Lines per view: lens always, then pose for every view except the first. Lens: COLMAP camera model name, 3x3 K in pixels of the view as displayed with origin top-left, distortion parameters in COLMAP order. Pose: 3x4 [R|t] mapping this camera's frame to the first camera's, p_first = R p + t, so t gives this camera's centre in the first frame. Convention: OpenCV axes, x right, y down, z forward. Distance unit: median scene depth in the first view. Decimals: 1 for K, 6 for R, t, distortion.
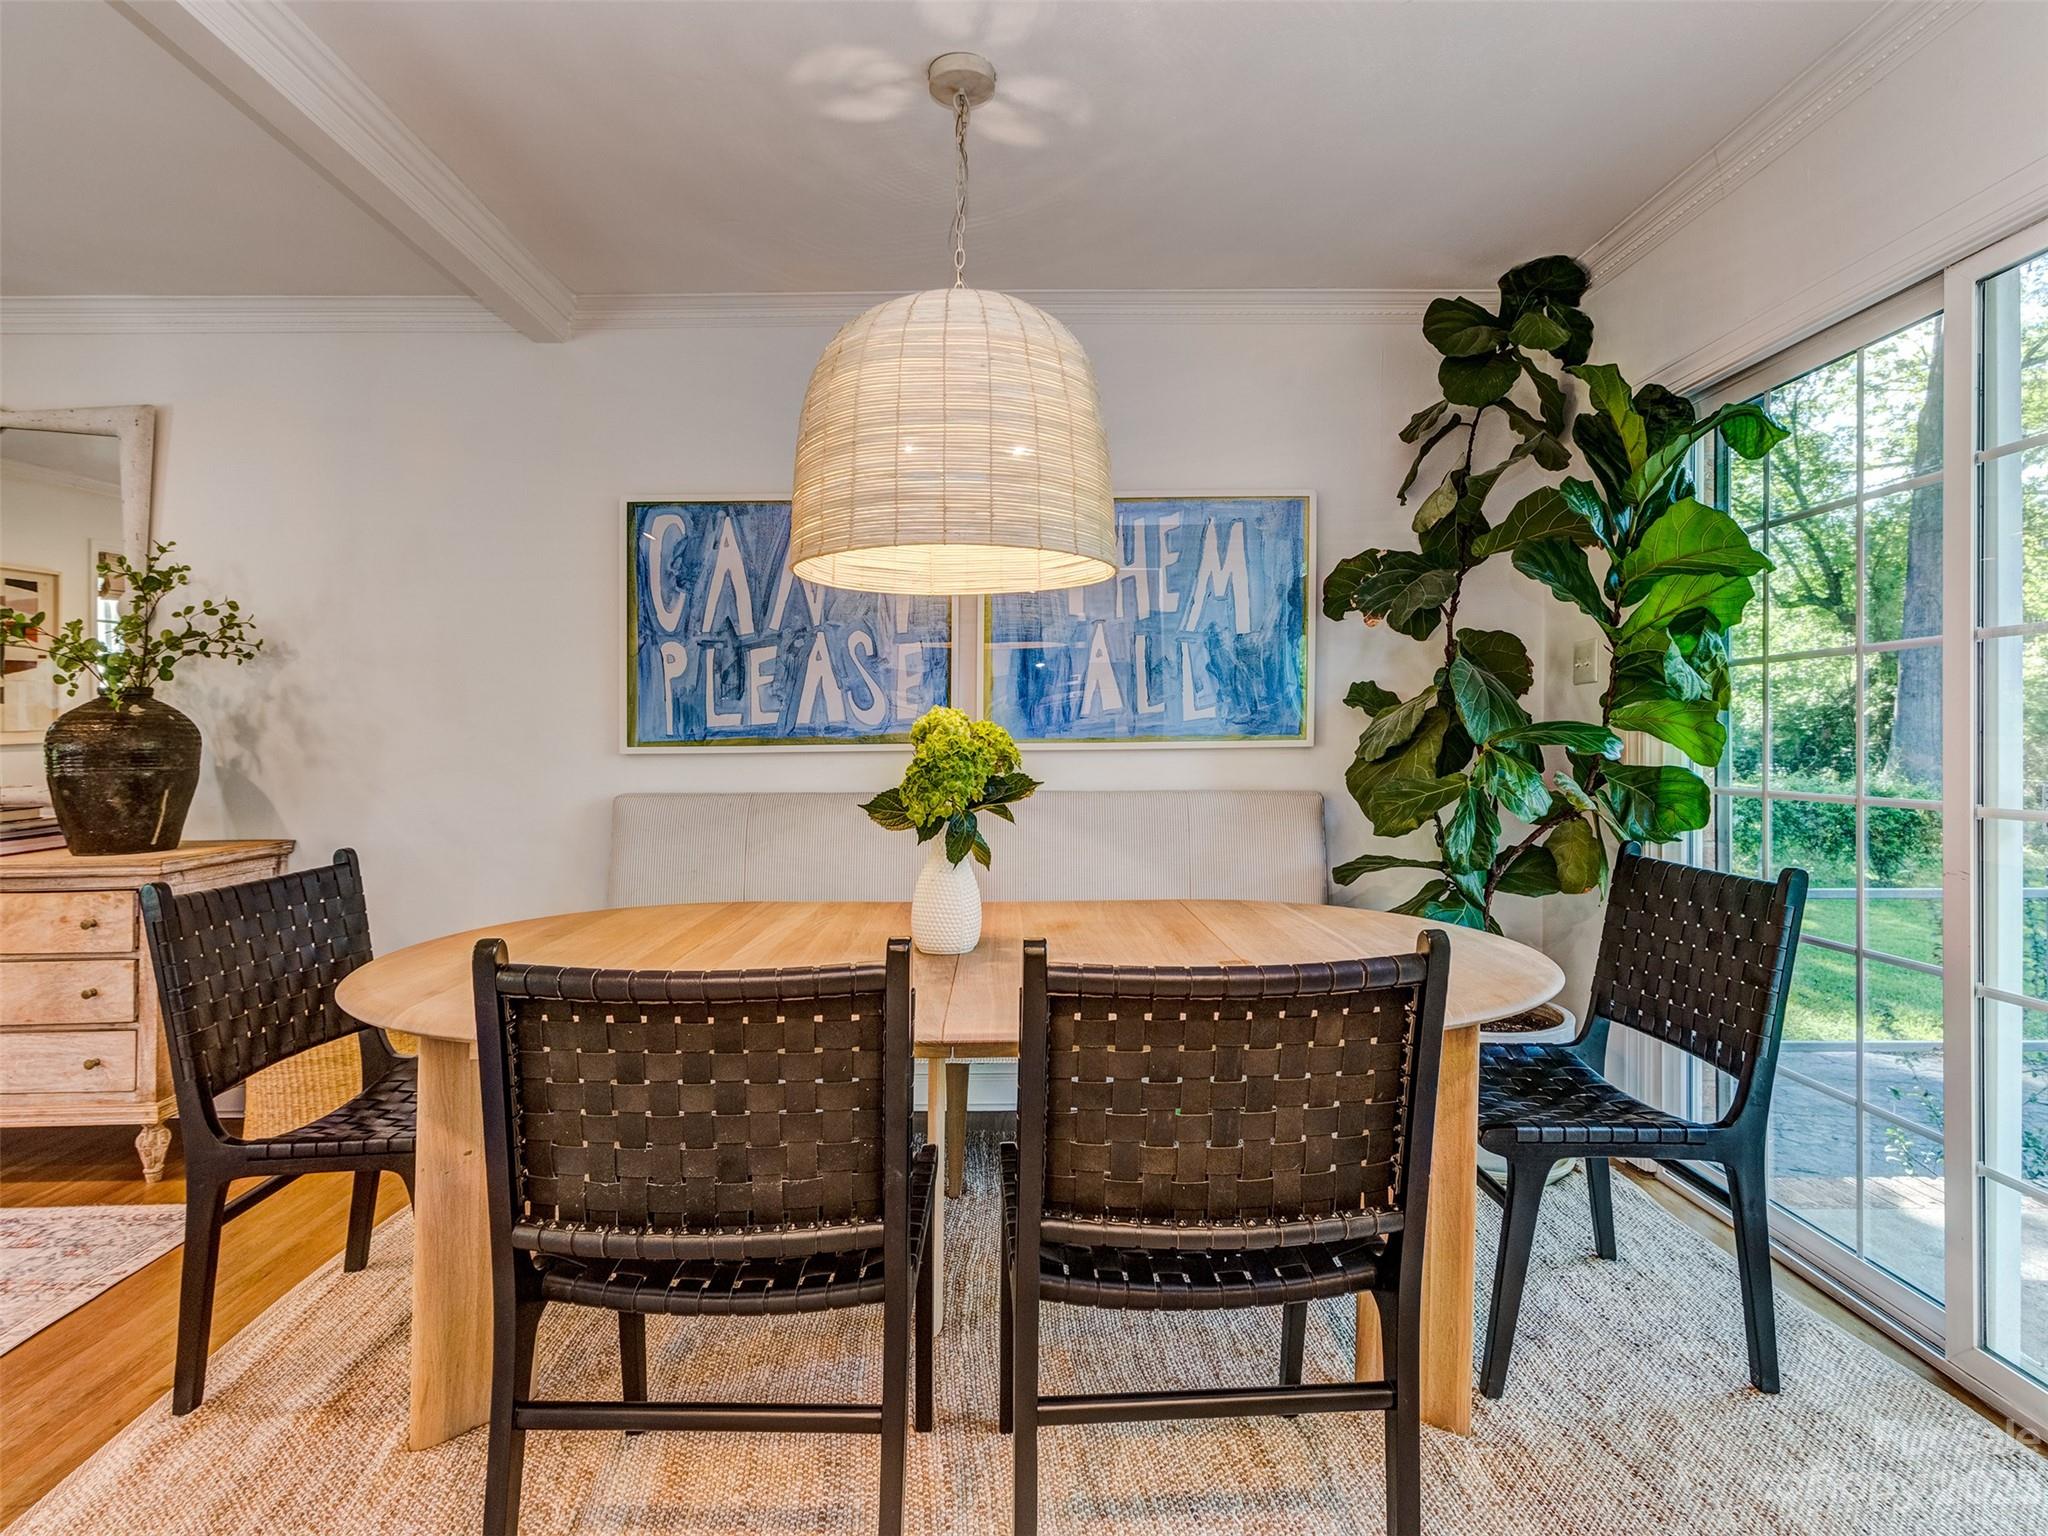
lens RADIAL K [[1051.7, 0, 982.1], [0, 1051.7, 720.0], [0, 0, 1]] dist [0.008840, -0.003329]
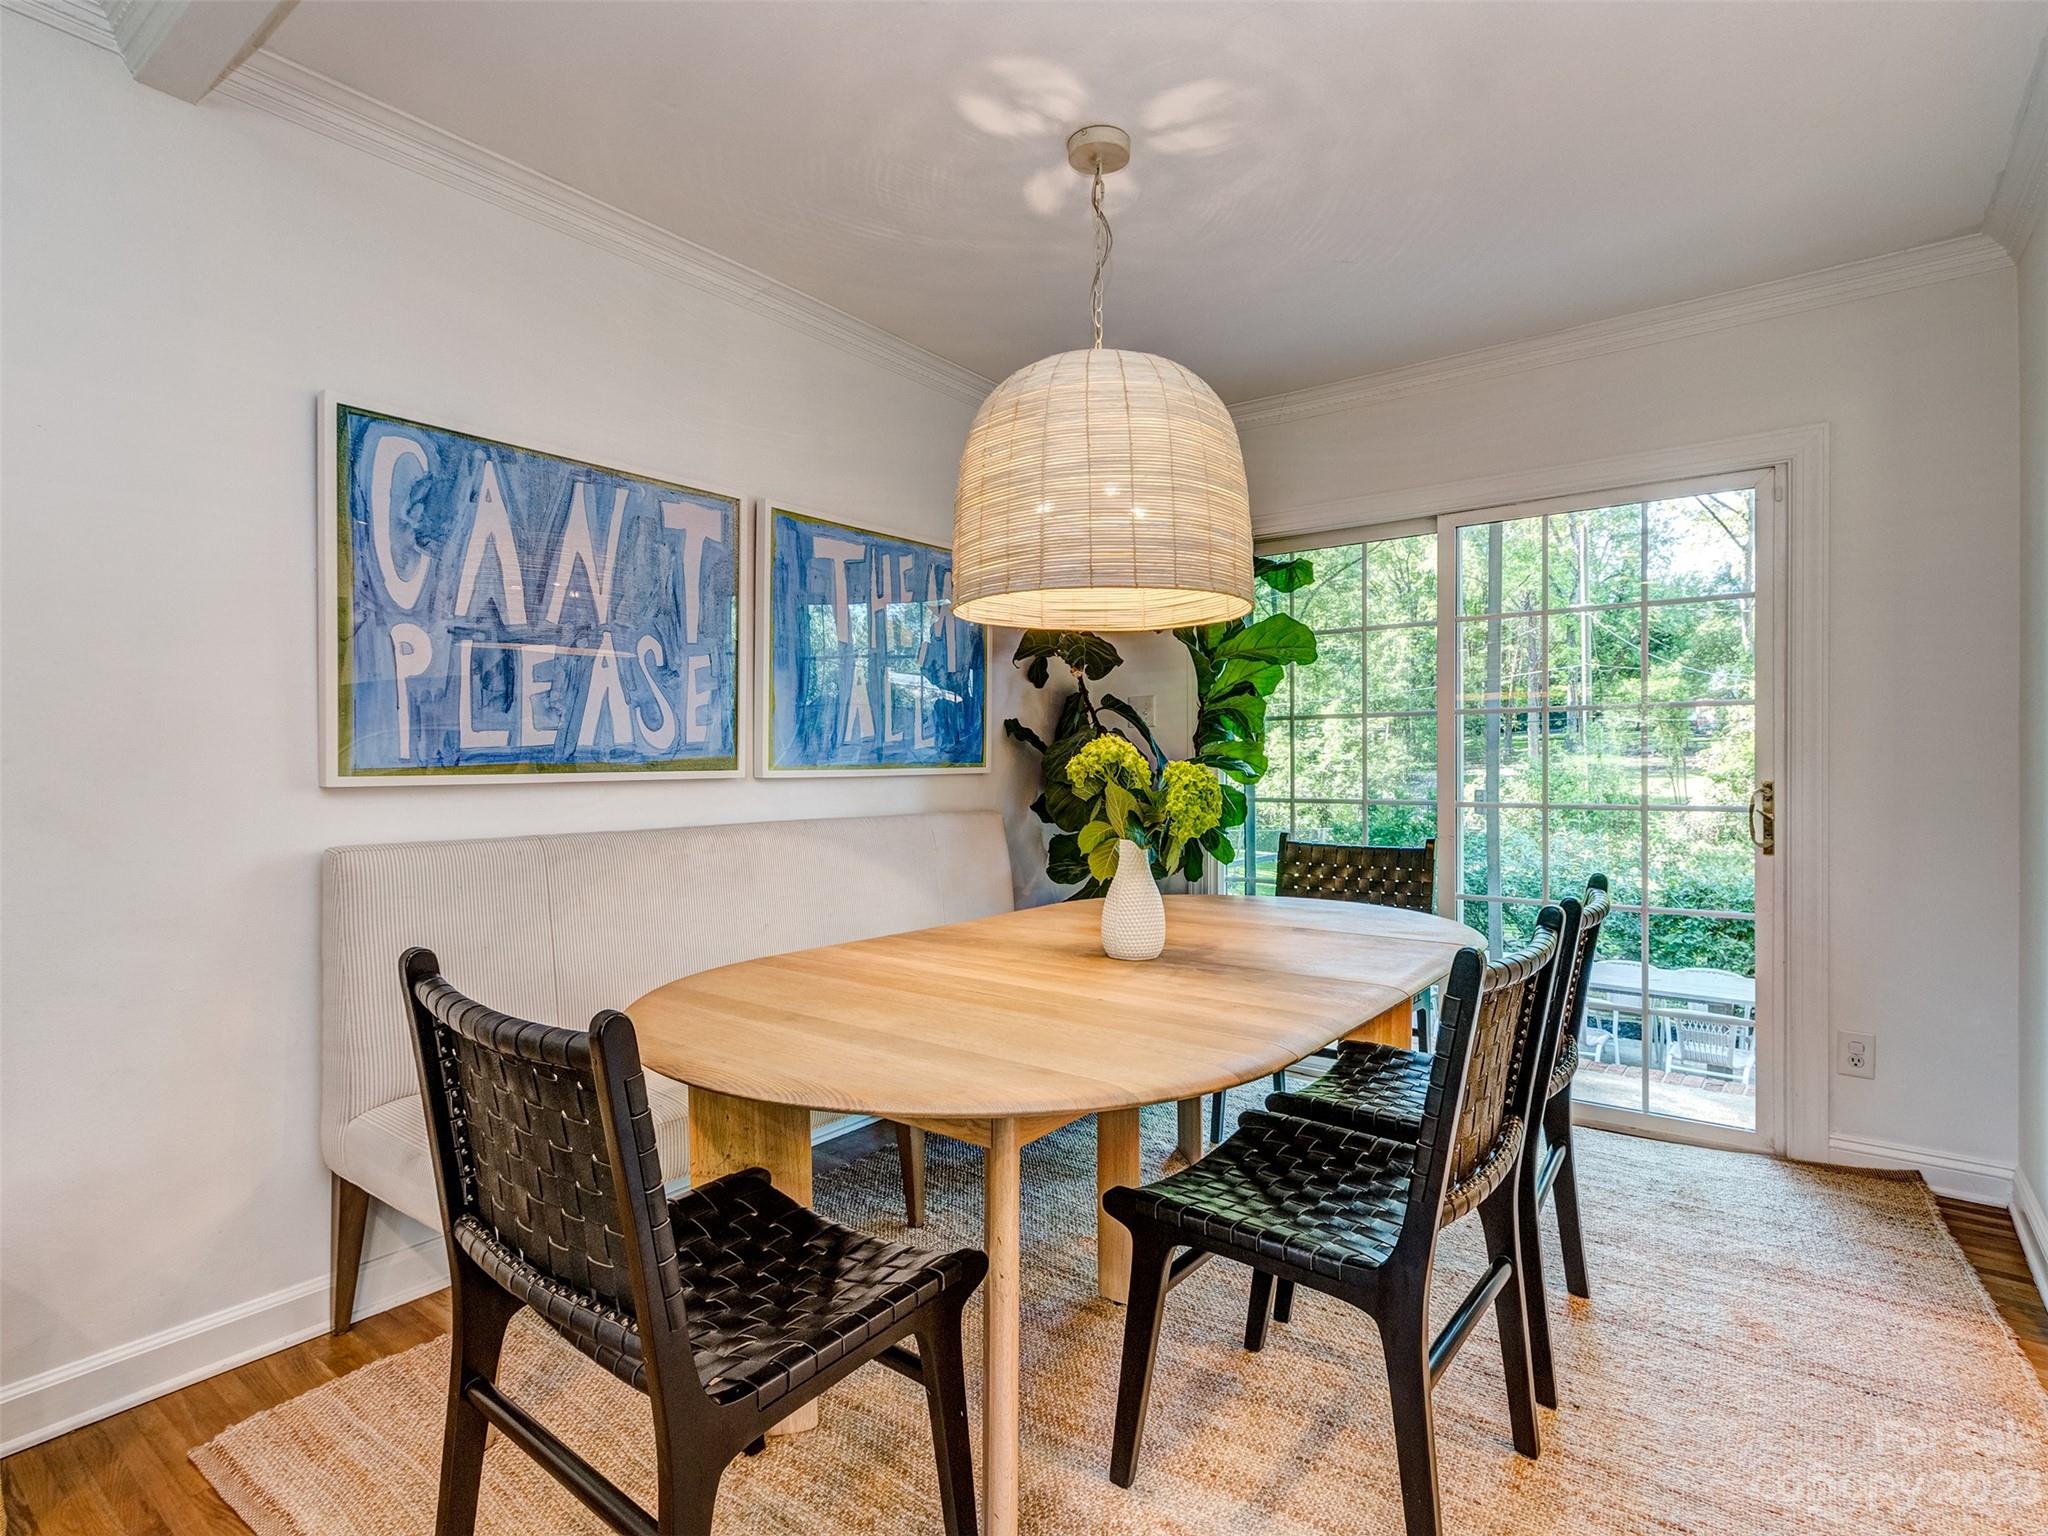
lens RADIAL K [[1051.7, 0, 1015.8], [0, 1051.7, 785.2], [0, 0, 1]] dist [0.008840, -0.003329]
pose [[0.604531, -0.012981, 0.796476, -0.607120], [-0.013226, 0.999566, 0.026329, 0.007901], [-0.796472, -0.026451, 0.604096, 0.261371]]
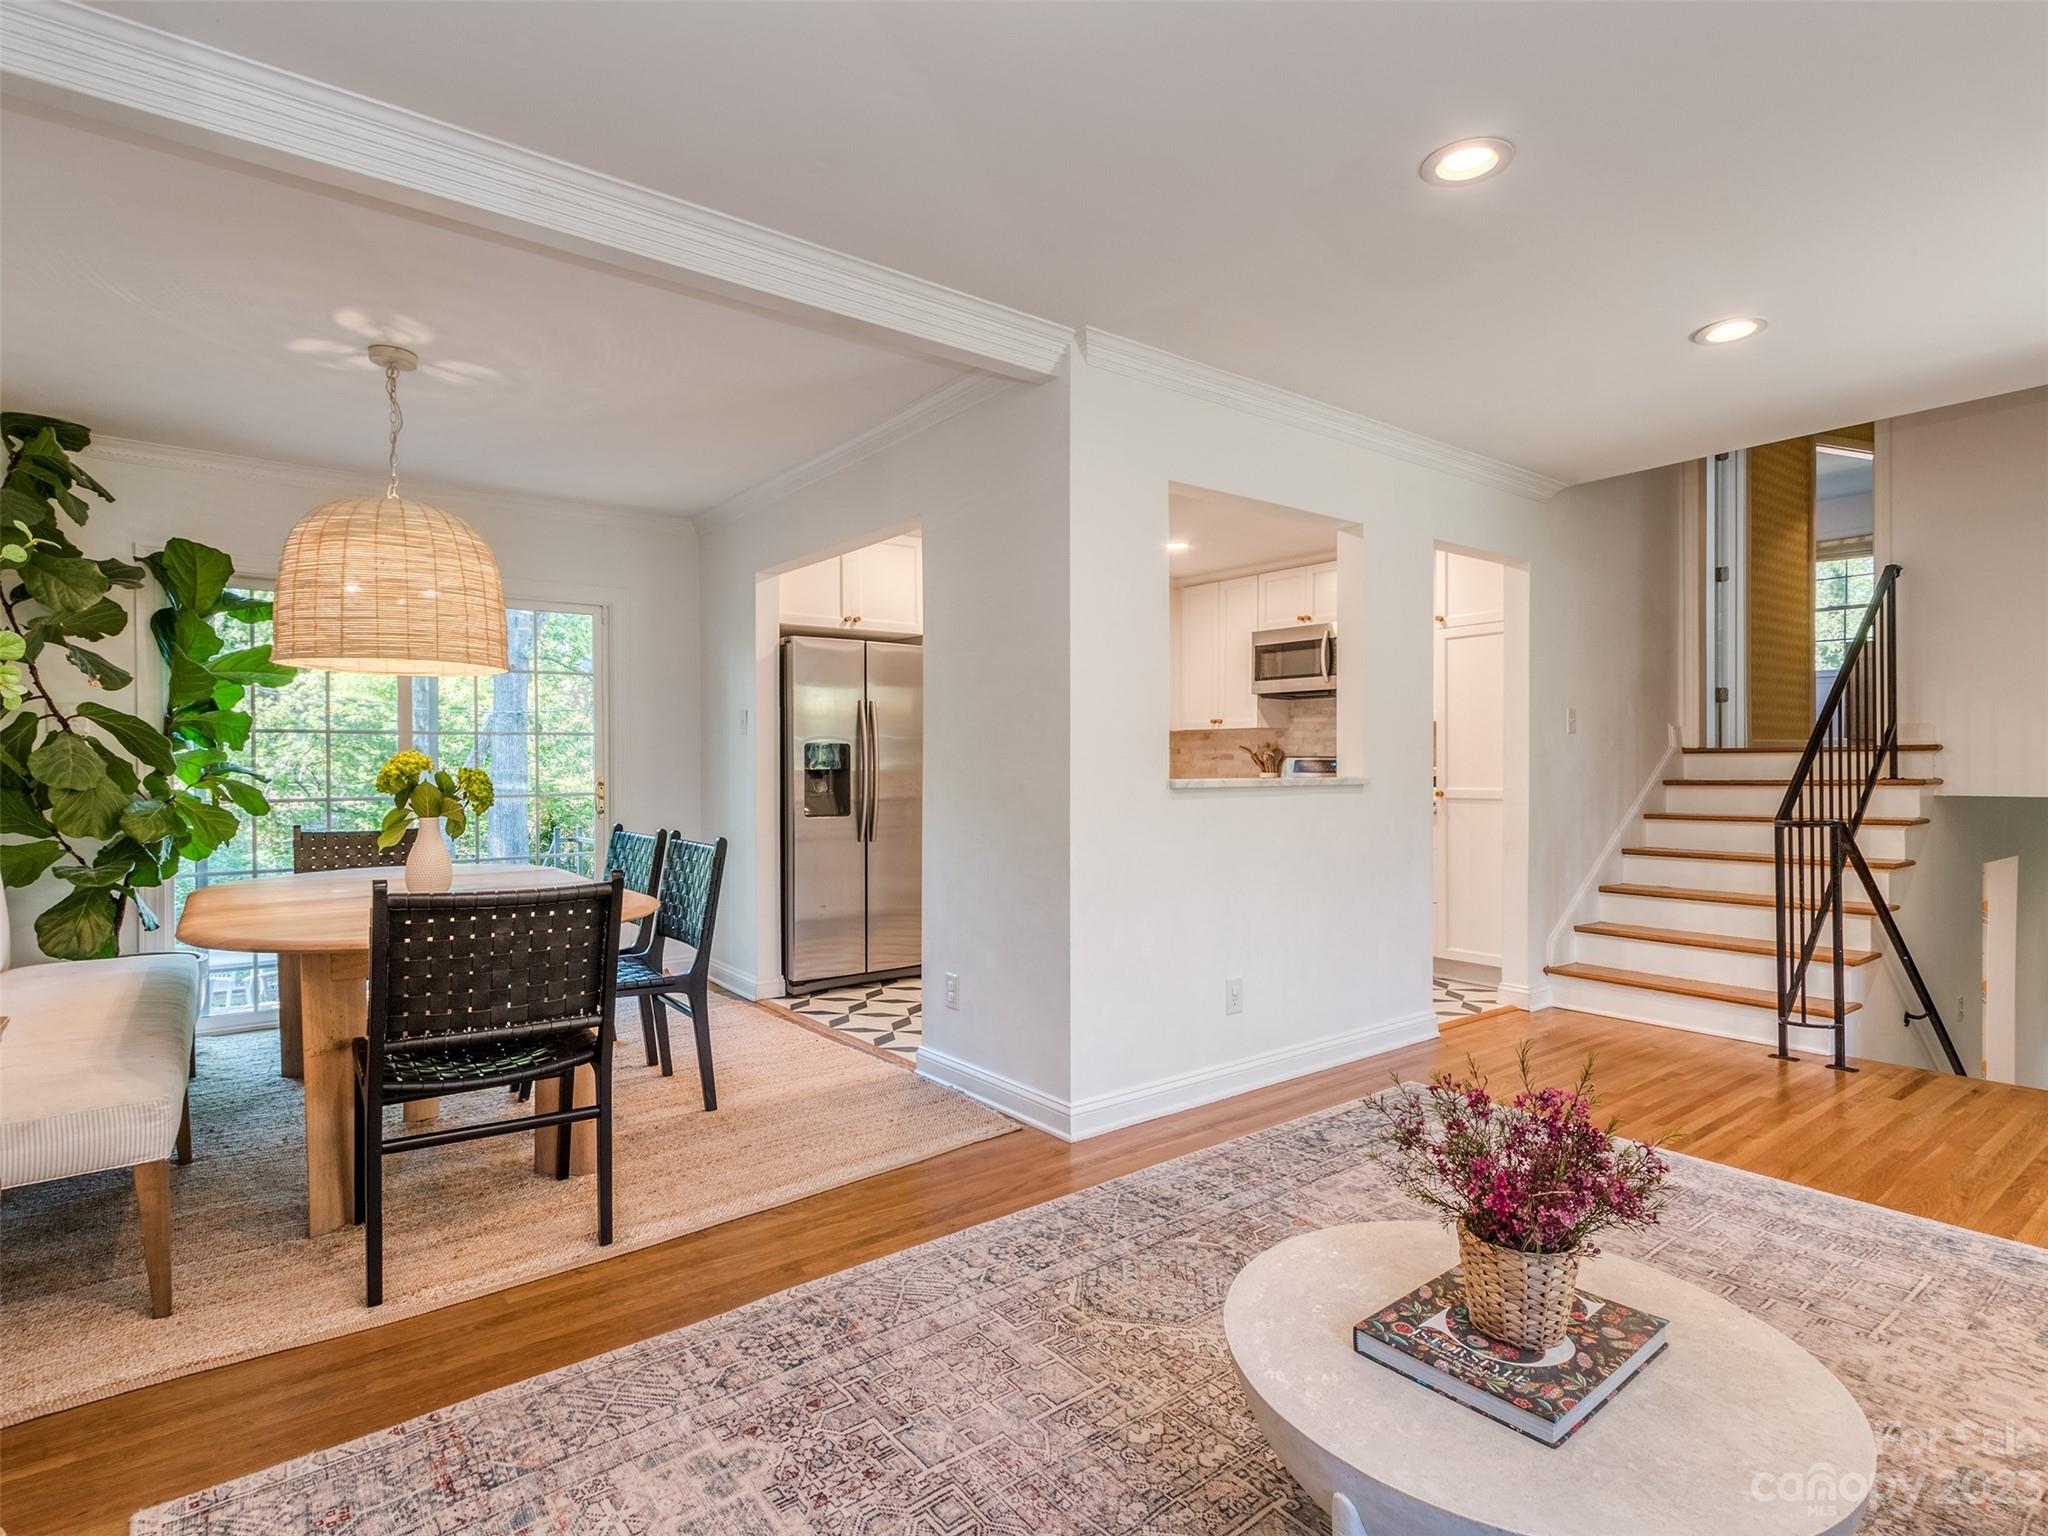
lens RADIAL K [[1051.7, 0, 1022.2], [0, 1051.7, 775.4], [0, 0, 1]] dist [0.008840, -0.003329]
pose [[-0.606167, -0.001060, 0.795337, -1.221059], [-0.006666, 0.999971, -0.003748, 0.017877], [-0.795310, -0.007574, -0.606156, 0.783790]]
